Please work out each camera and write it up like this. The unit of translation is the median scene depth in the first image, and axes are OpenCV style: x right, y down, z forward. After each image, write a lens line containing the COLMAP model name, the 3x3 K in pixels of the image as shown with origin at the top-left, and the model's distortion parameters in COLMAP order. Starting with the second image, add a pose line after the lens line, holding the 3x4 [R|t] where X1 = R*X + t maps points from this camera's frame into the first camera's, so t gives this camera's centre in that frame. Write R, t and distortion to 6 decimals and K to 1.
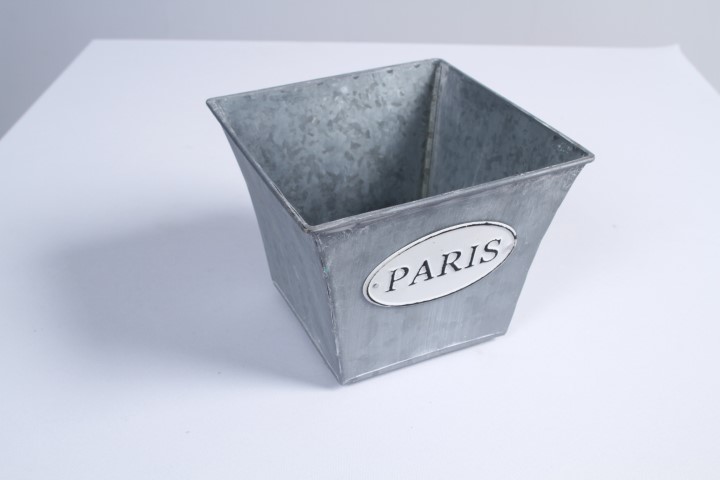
lens RADIAL K [[840.1, 0, 360.0], [0, 840.1, 240.0], [0, 0, 1]] dist [-0.002446, -0.000627]
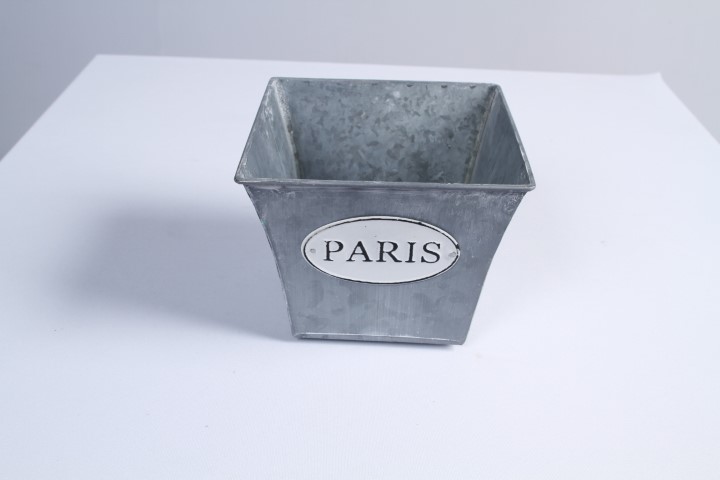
lens RADIAL K [[840.1, 0, 360.0], [0, 840.1, 240.0], [0, 0, 1]] dist [-0.002446, -0.000627]
pose [[0.888220, 0.249171, -0.385978, 0.455626], [-0.265177, 0.964123, 0.012167, 0.007770], [0.375162, 0.091545, 0.922428, -0.032154]]
